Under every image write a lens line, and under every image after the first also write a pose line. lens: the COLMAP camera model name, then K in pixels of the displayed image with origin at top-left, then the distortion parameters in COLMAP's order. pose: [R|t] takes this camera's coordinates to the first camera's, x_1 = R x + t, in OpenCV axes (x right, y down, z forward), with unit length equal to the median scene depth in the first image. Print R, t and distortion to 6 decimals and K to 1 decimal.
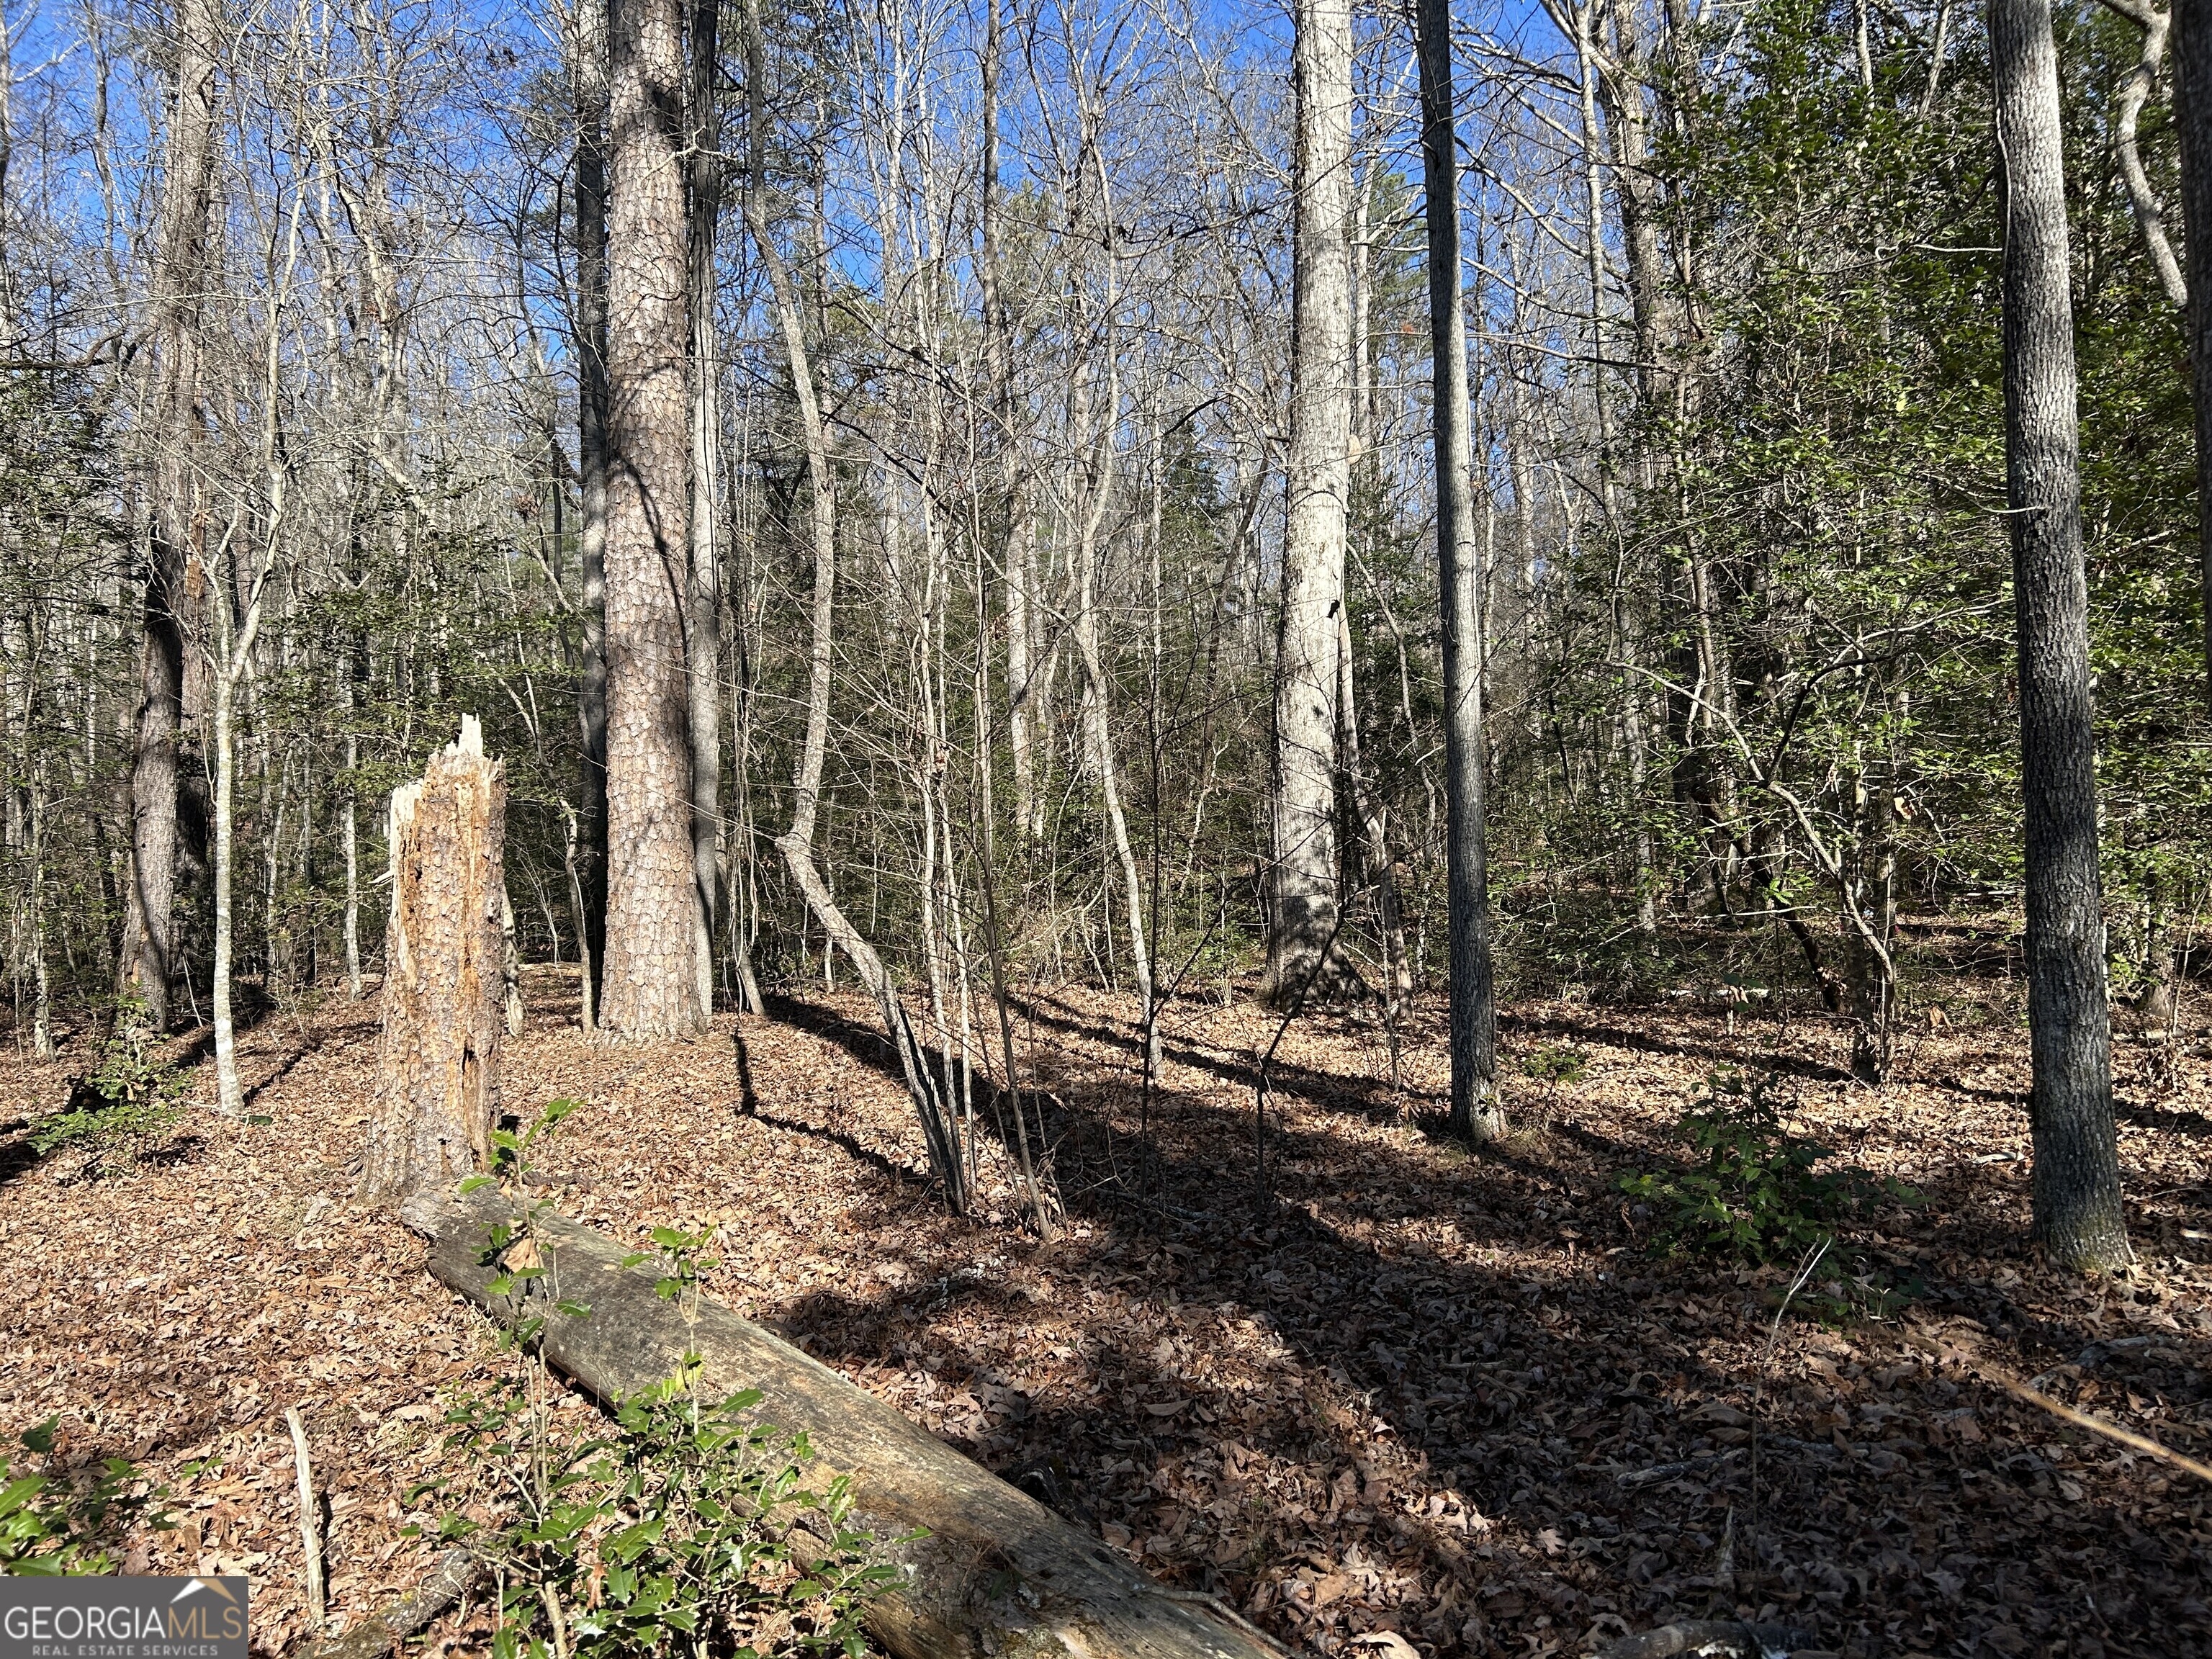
lens RADIAL K [[1686.8, 0, 1116.6], [0, 1686.8, 829.2], [0, 0, 1]] dist [0.040244, -0.036976]
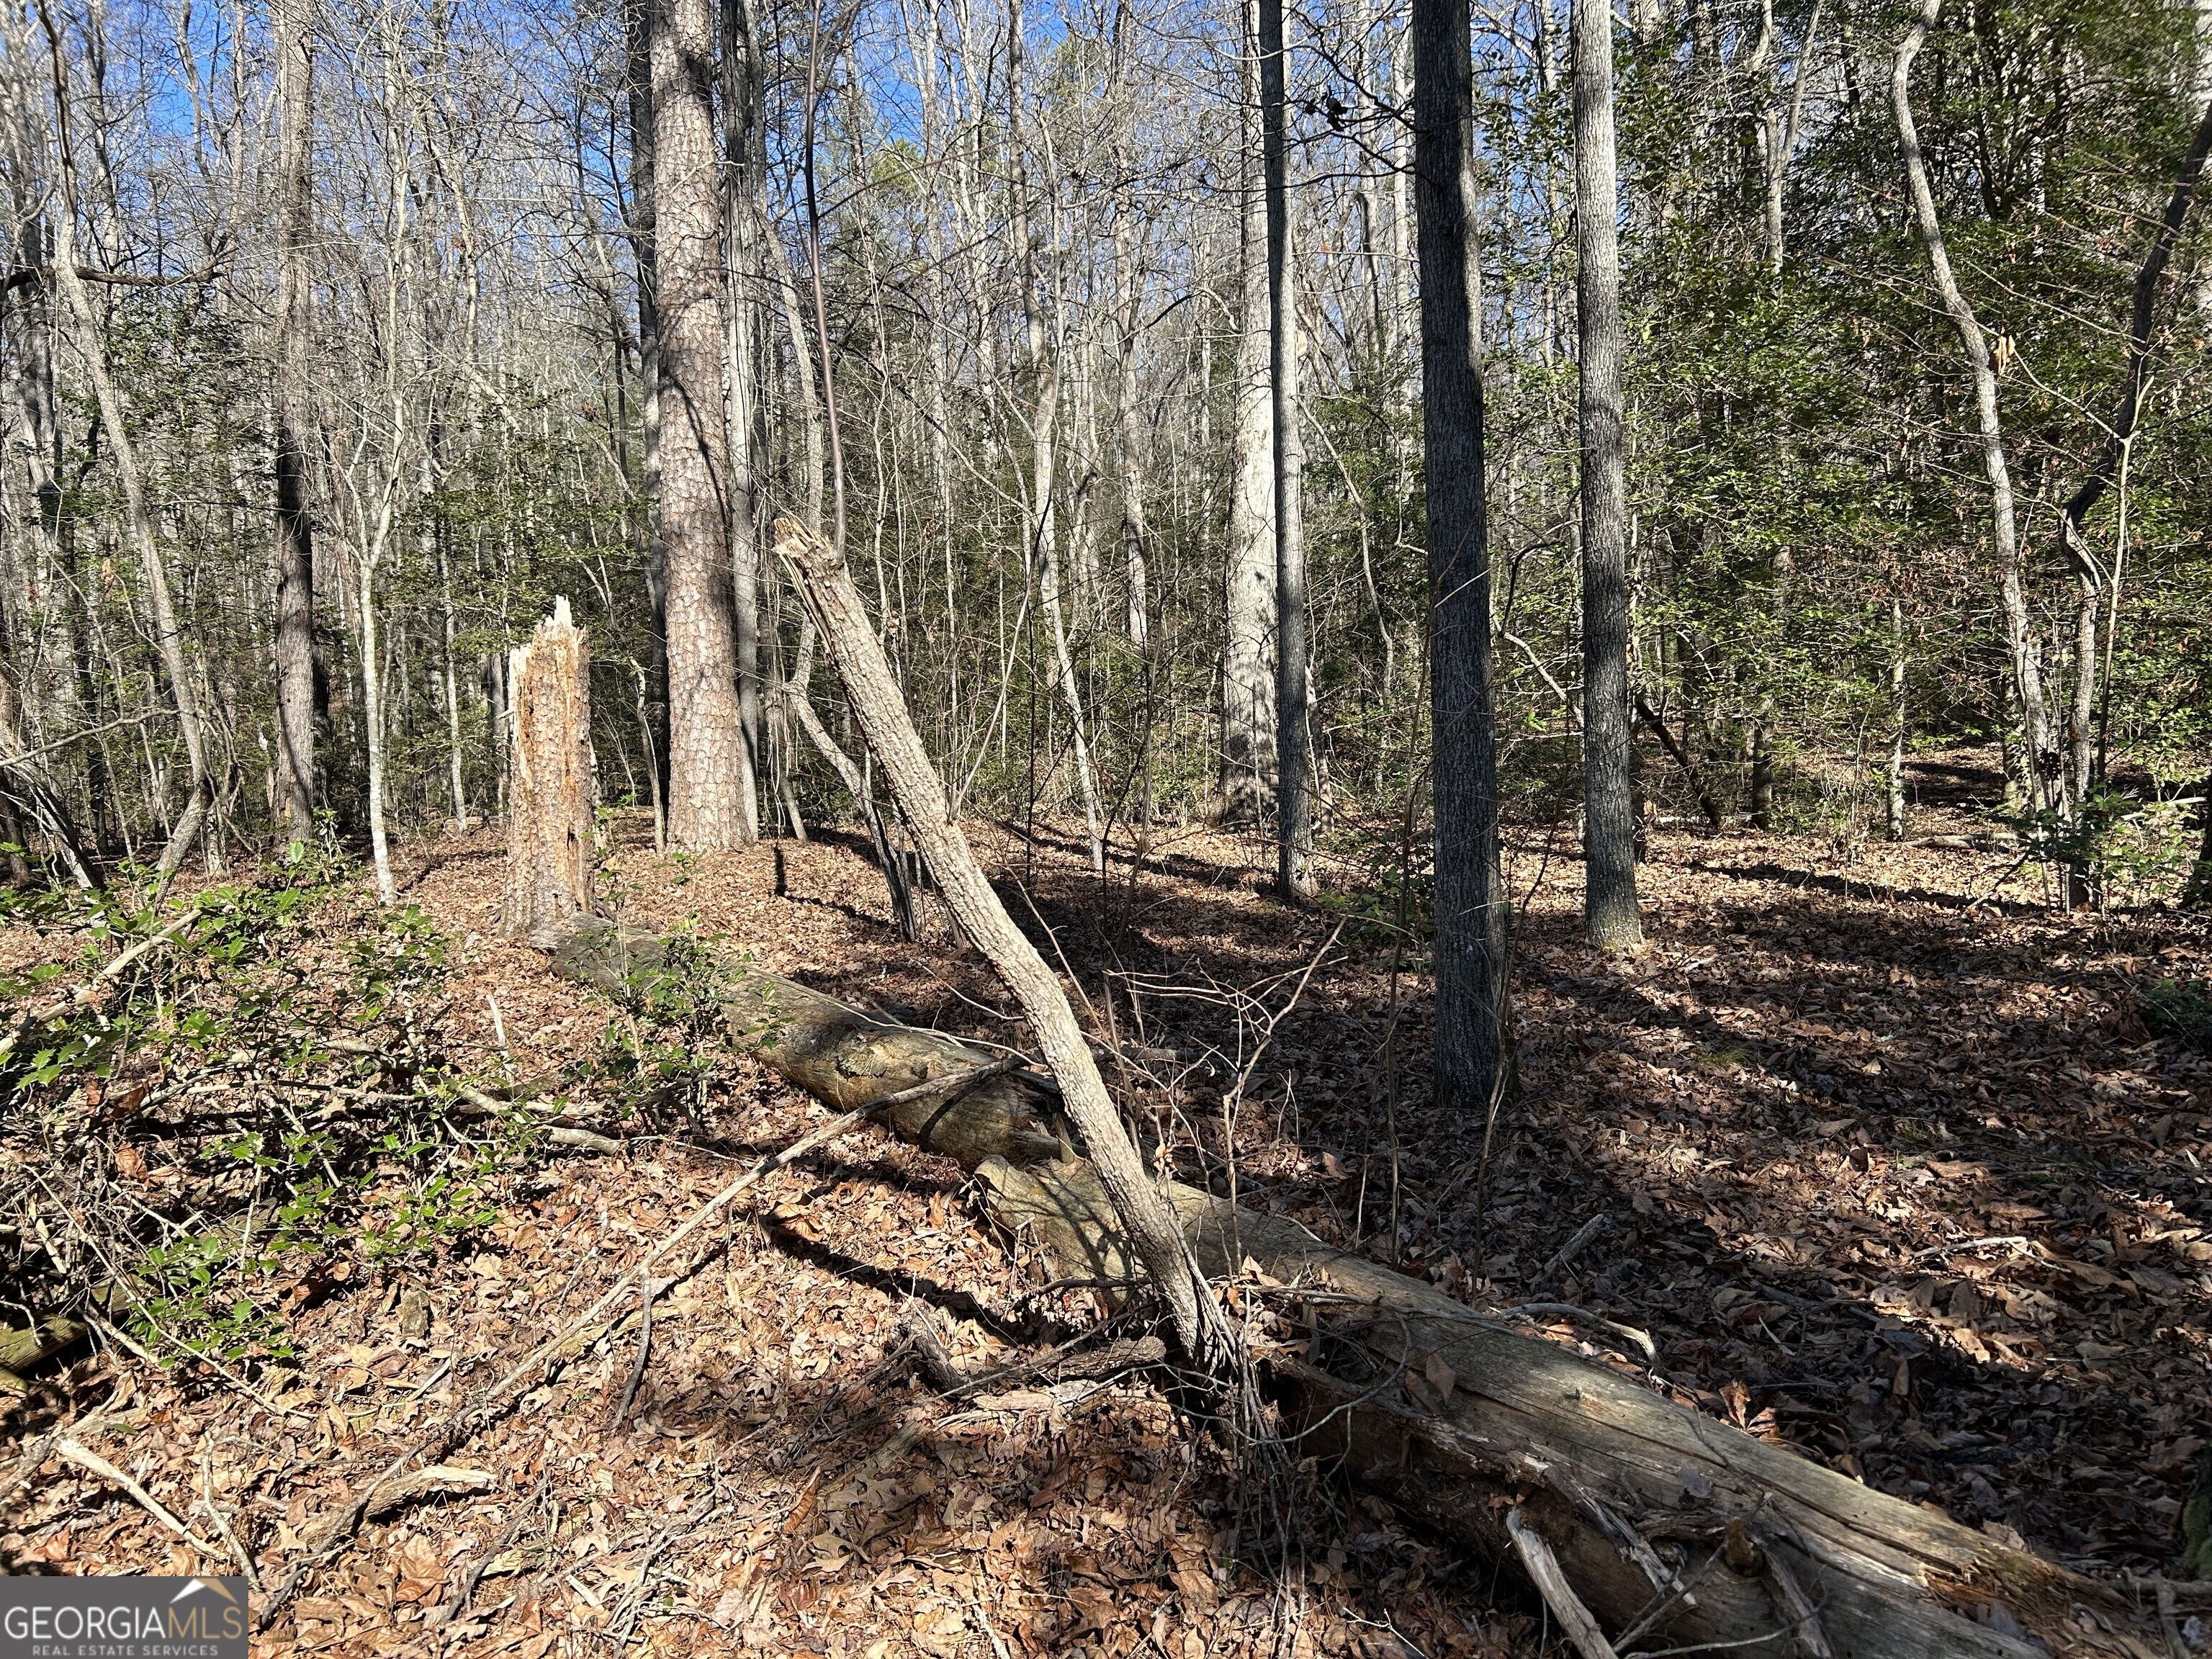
lens RADIAL K [[1686.8, 0, 1099.2], [0, 1686.8, 829.3], [0, 0, 1]] dist [0.040244, -0.036976]
pose [[0.998683, -0.006444, -0.050908, 0.072531], [0.010710, 0.996411, 0.083971, 0.006406], [0.050184, -0.084405, 0.995167, -0.213087]]
